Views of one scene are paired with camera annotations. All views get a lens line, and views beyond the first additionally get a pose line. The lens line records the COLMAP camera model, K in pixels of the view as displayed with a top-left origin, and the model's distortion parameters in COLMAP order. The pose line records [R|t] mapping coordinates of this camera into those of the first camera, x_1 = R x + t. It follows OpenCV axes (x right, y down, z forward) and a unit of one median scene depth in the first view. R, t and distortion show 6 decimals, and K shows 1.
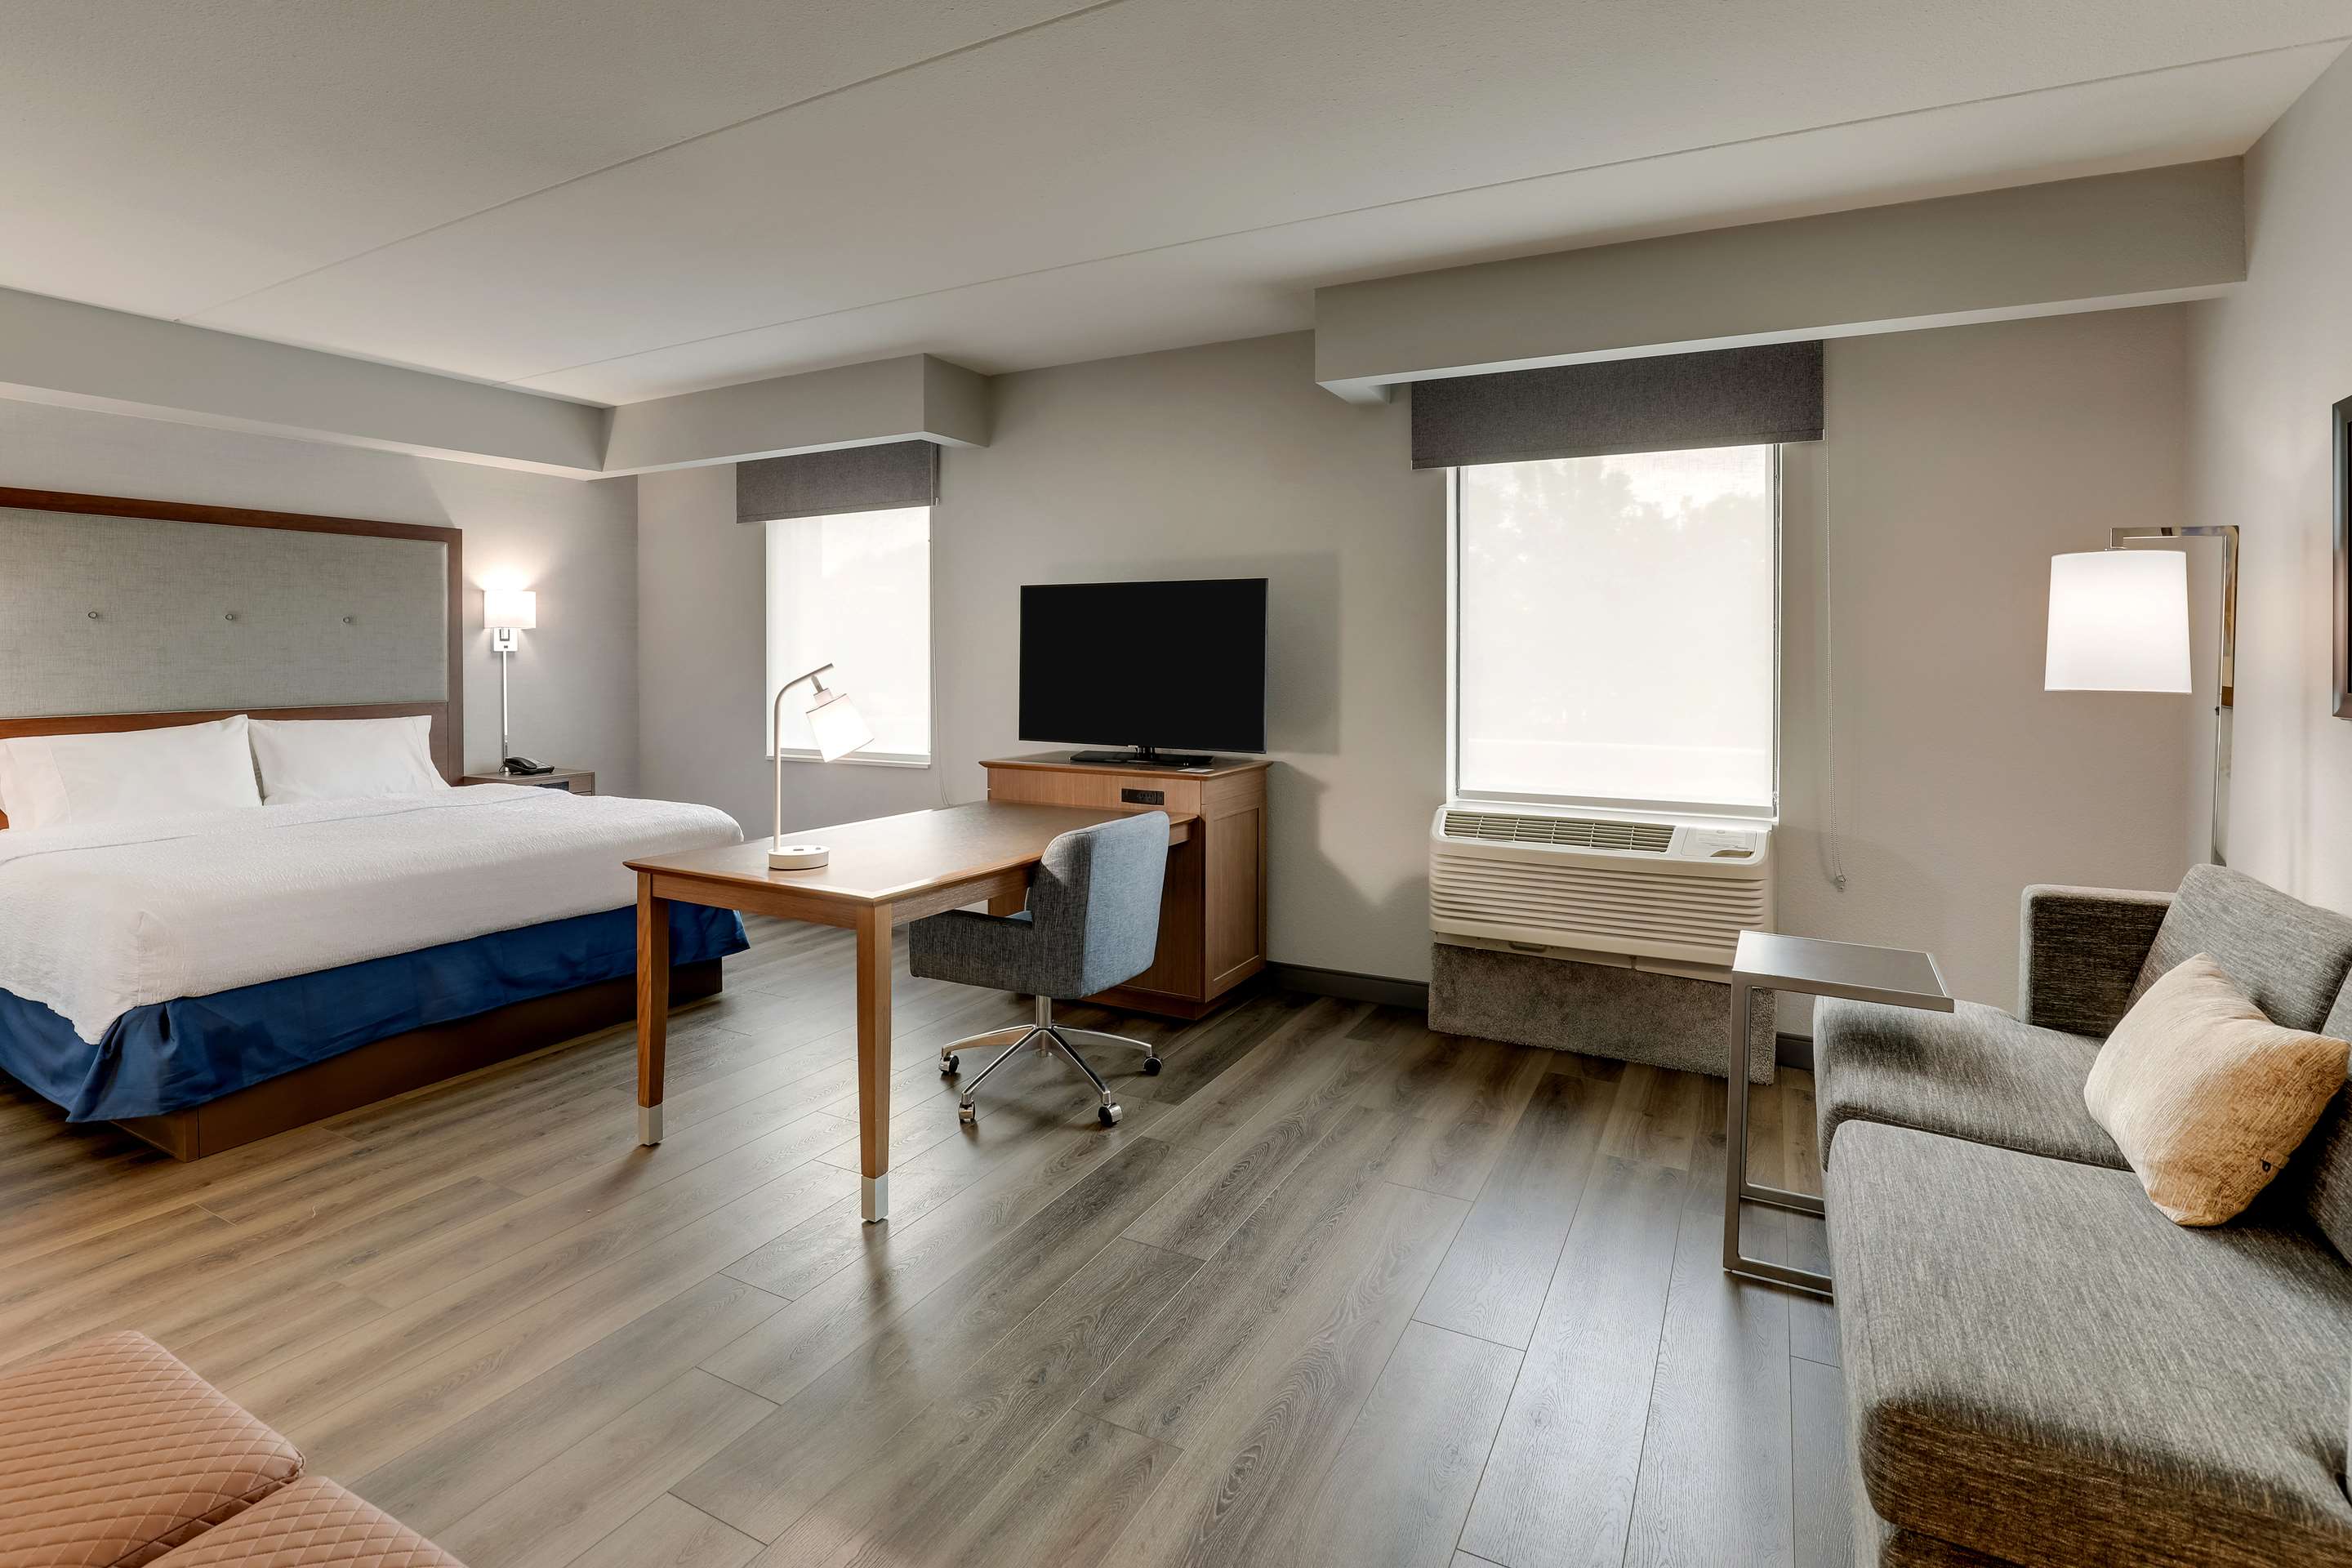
lens RADIAL K [[1146.5, 0, 1172.5], [0, 1146.5, 652.9], [0, 0, 1]] dist [-0.033419, 0.006016]
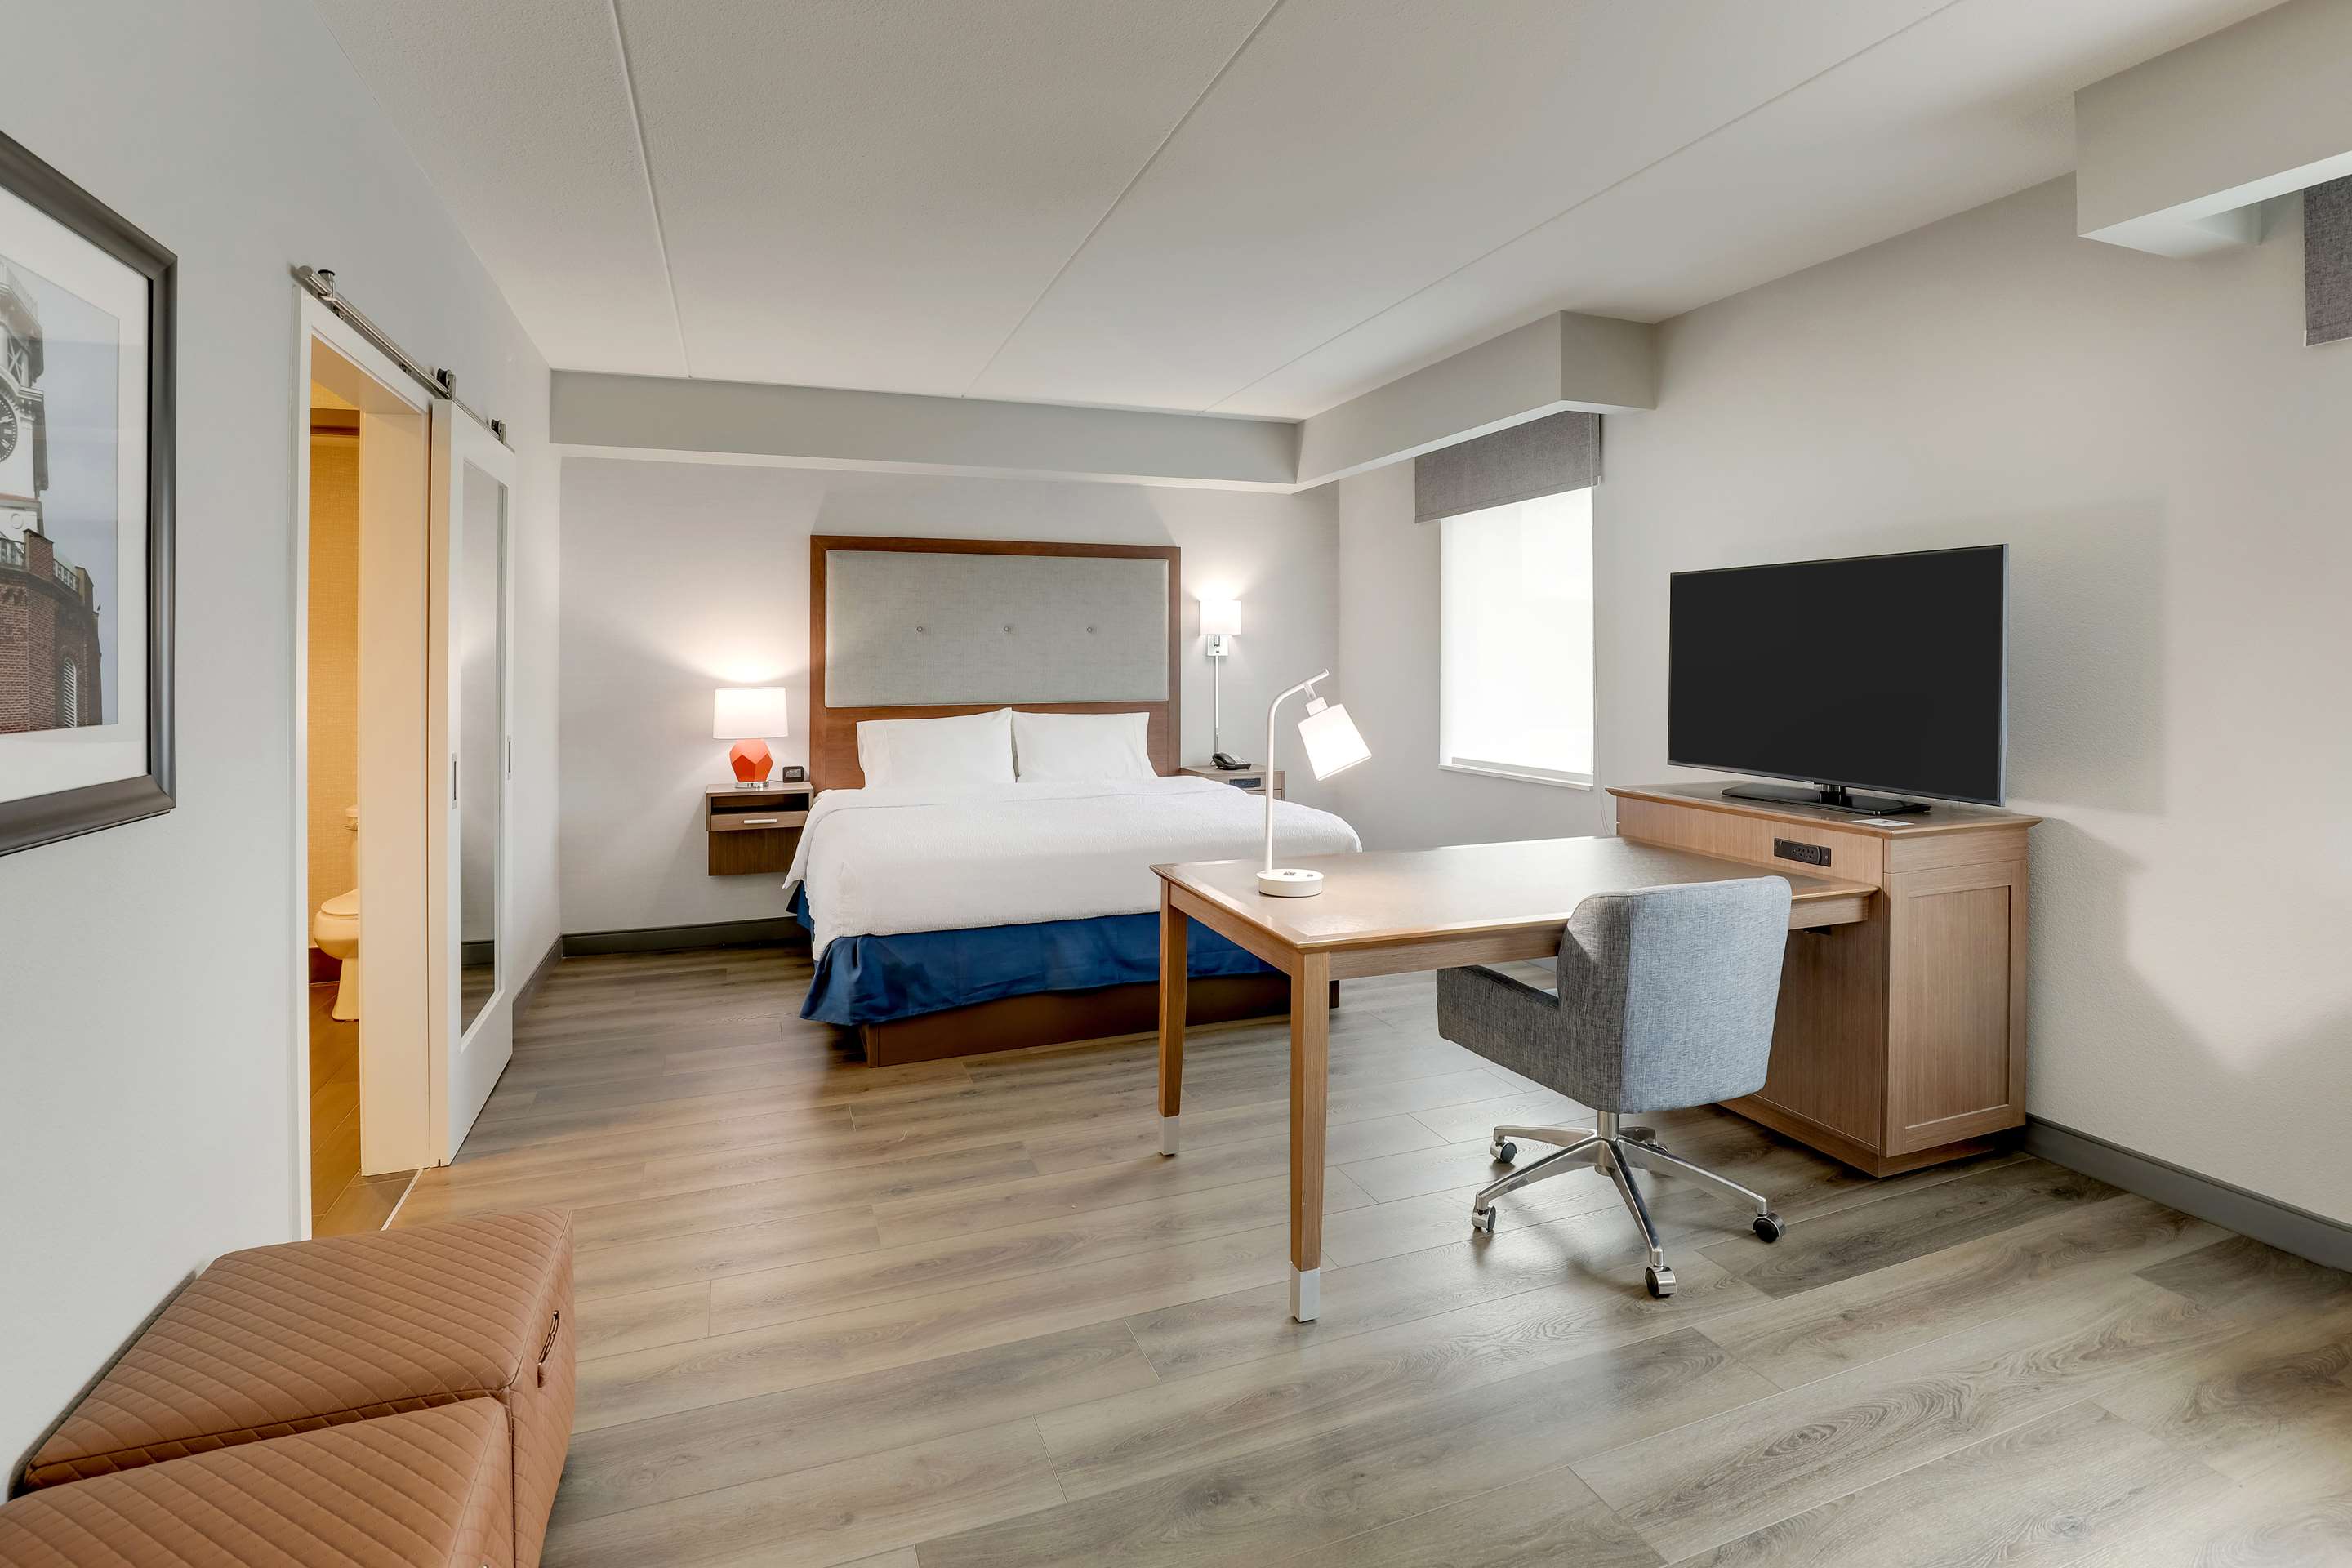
lens RADIAL K [[1146.5, 0, 1172.5], [0, 1146.5, 652.9], [0, 0, 1]] dist [-0.033419, 0.006016]
pose [[0.754228, -0.003954, -0.656601, 0.169202], [0.001961, 0.999991, -0.003769, -0.000343], [0.656610, 0.001555, 0.754229, 0.214662]]
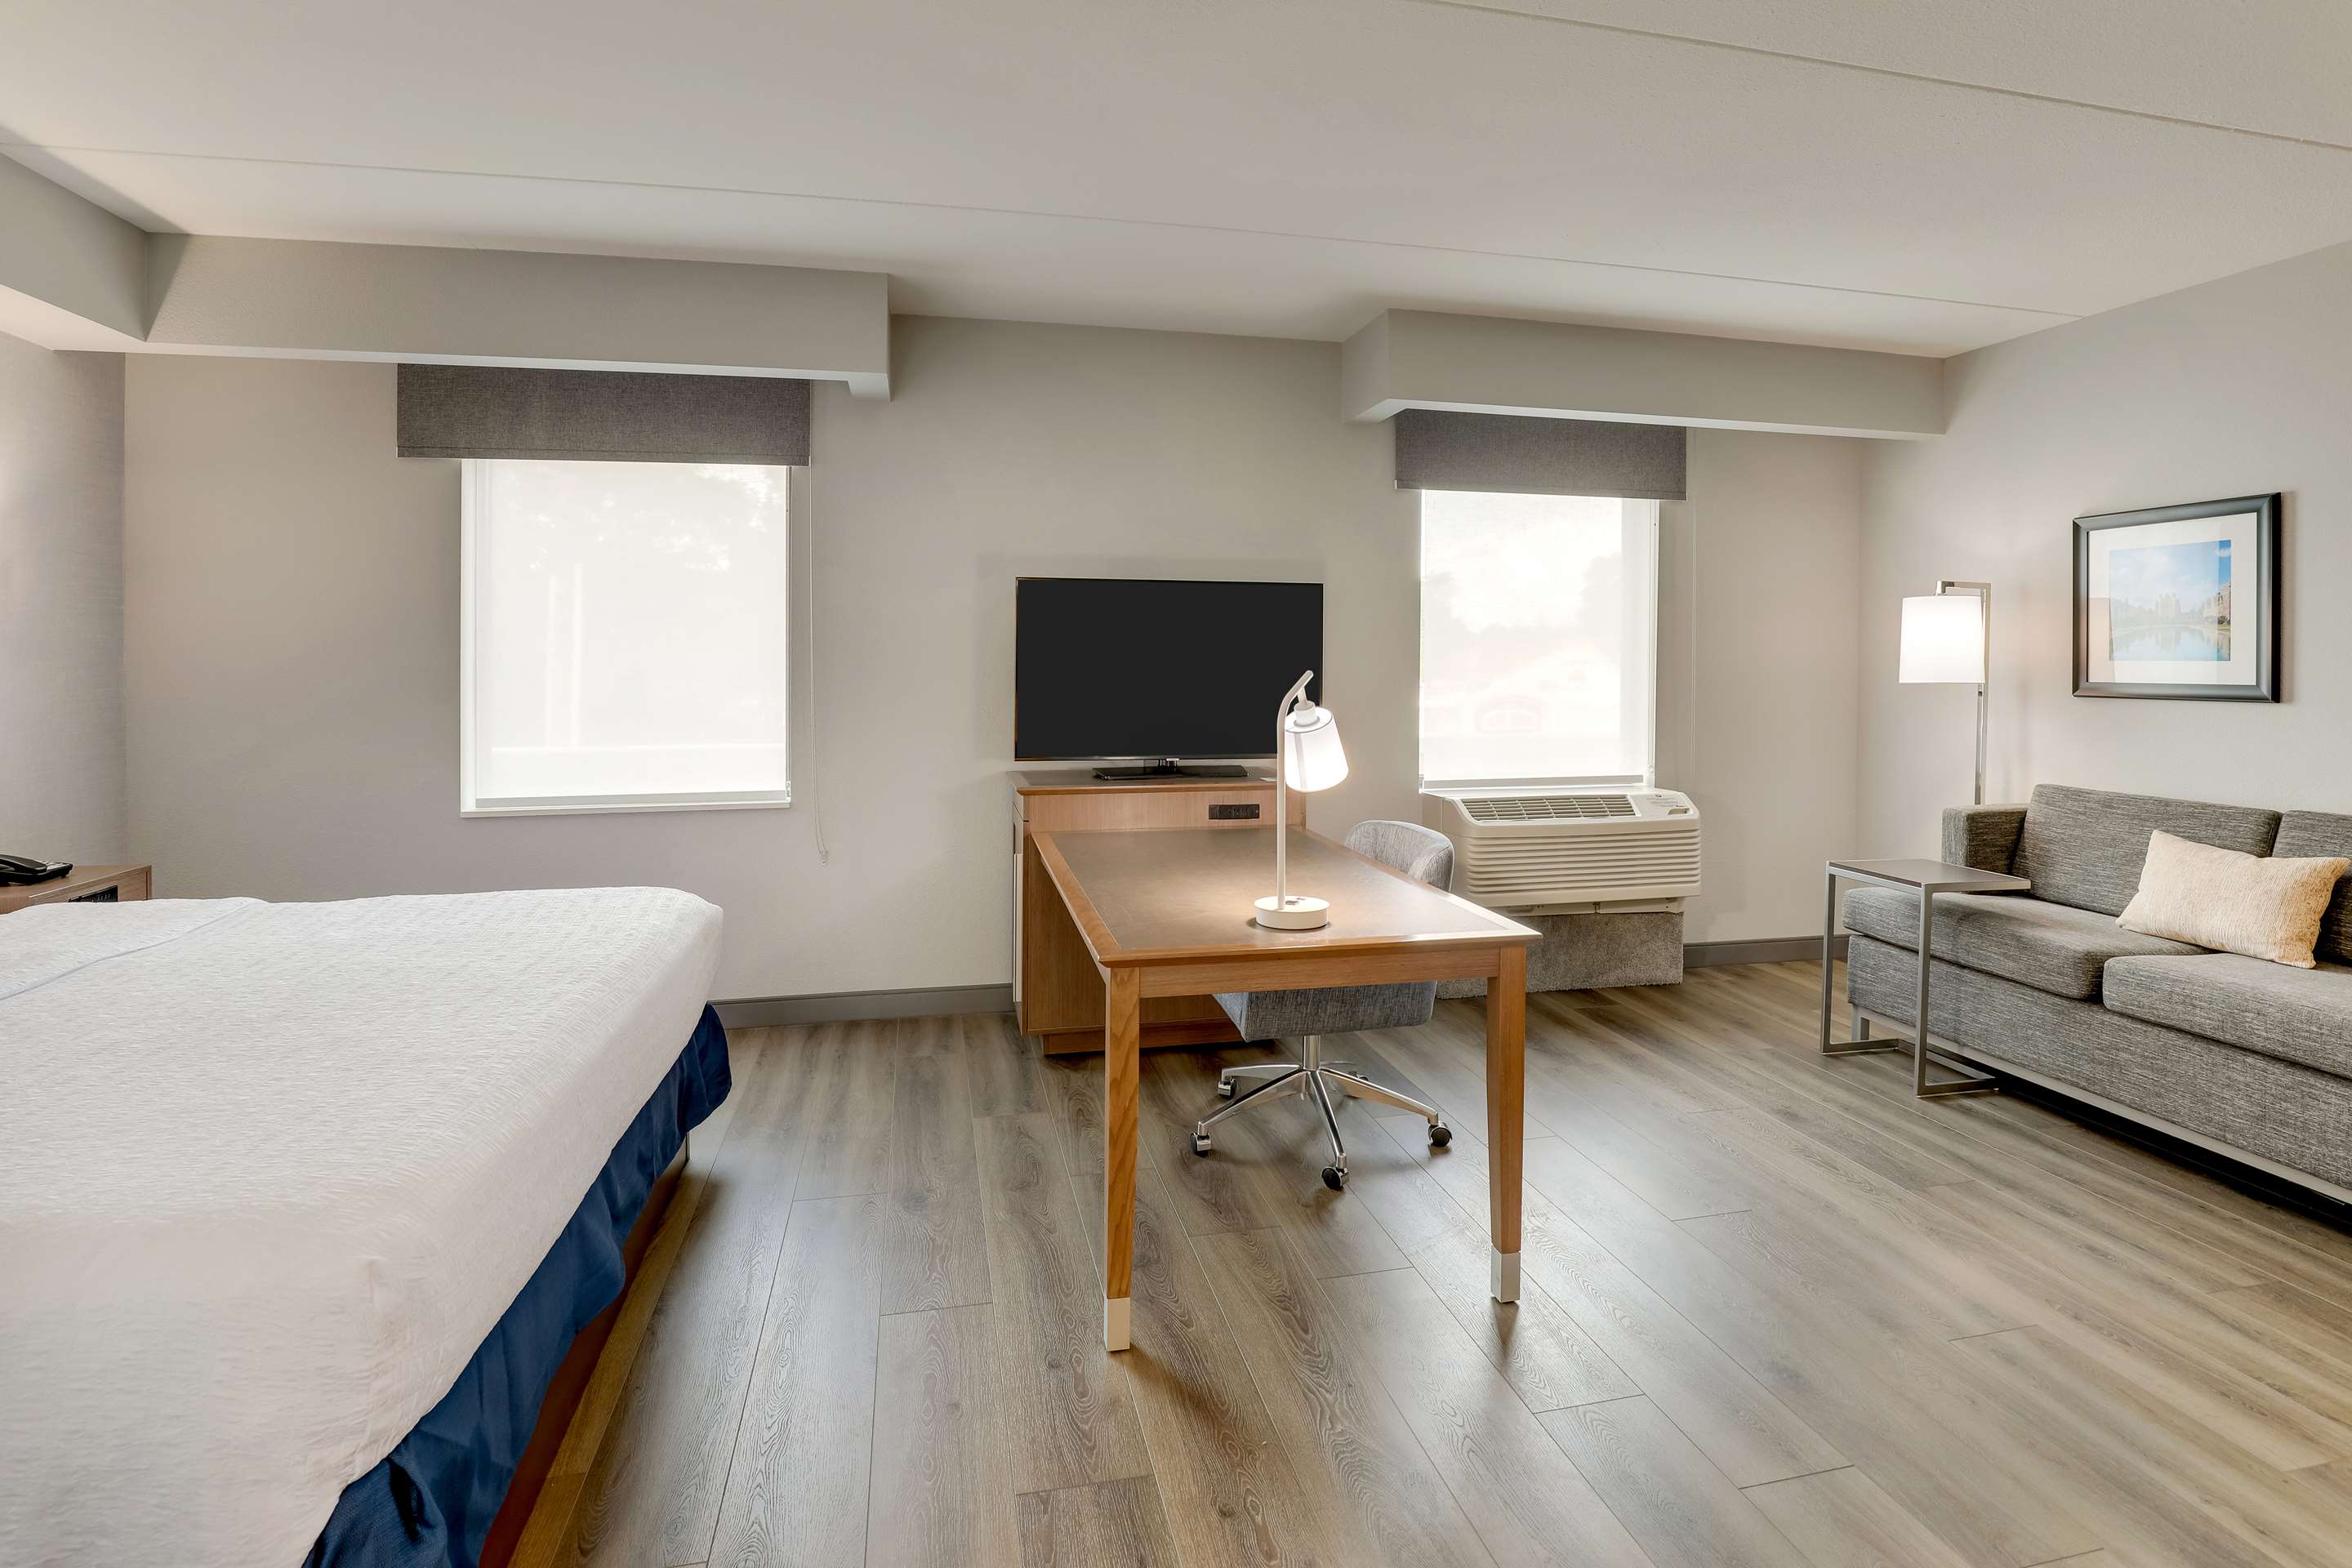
lens RADIAL K [[1146.5, 0, 1172.5], [0, 1146.5, 652.9], [0, 0, 1]] dist [-0.033419, 0.006016]
pose [[0.755006, 0.001481, 0.655716, -0.778416], [-0.001617, 0.999999, -0.000397, -0.004585], [-0.655715, -0.000760, 0.755008, 0.374586]]
